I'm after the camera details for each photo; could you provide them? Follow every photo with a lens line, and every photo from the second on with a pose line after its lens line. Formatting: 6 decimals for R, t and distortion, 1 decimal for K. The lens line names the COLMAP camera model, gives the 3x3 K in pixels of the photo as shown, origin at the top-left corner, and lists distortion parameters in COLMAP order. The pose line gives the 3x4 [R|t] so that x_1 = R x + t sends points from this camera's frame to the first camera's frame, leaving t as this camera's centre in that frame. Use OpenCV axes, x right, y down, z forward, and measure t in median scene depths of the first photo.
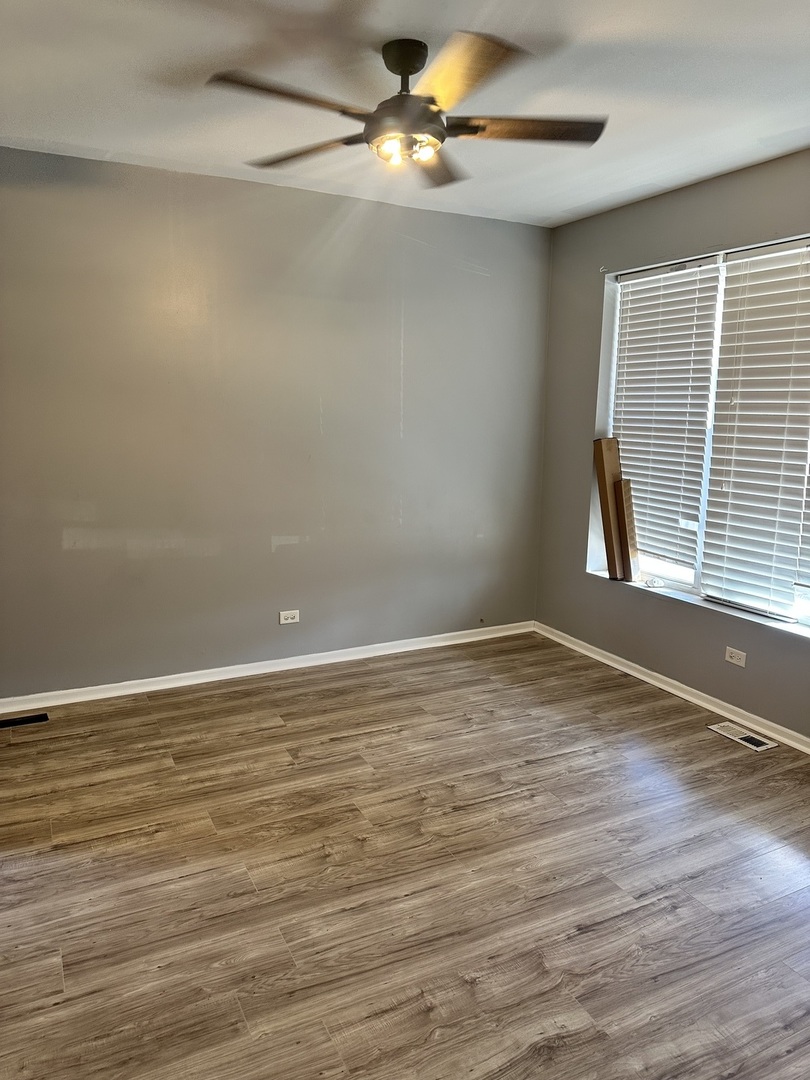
lens RADIAL K [[725.1, 0, 405.0], [0, 725.1, 540.0], [0, 0, 1]] dist [-0.050368, -0.000284]
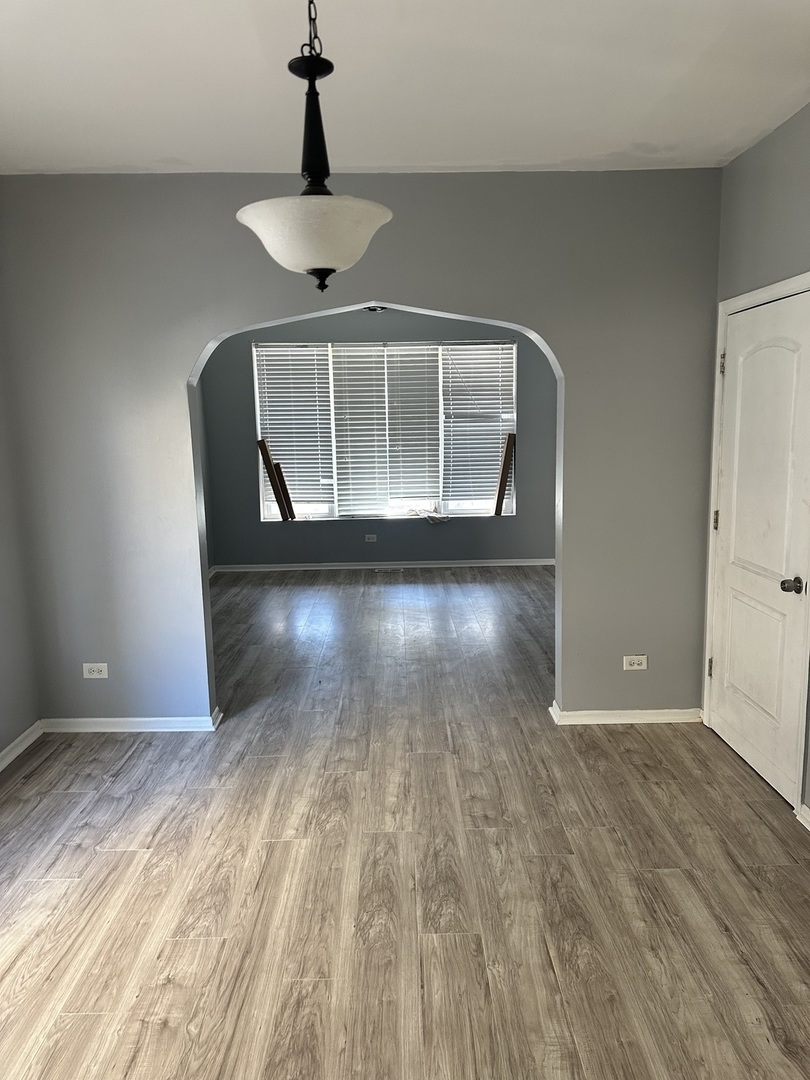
lens RADIAL K [[750.5, 0, 405.0], [0, 750.5, 540.0], [0, 0, 1]] dist [0.005263, 0.001431]
pose [[0.434736, -0.164567, 0.885394, -1.331187], [0.179340, 0.979290, 0.093962, -0.018758], [-0.882520, 0.117938, 0.455246, -0.079005]]
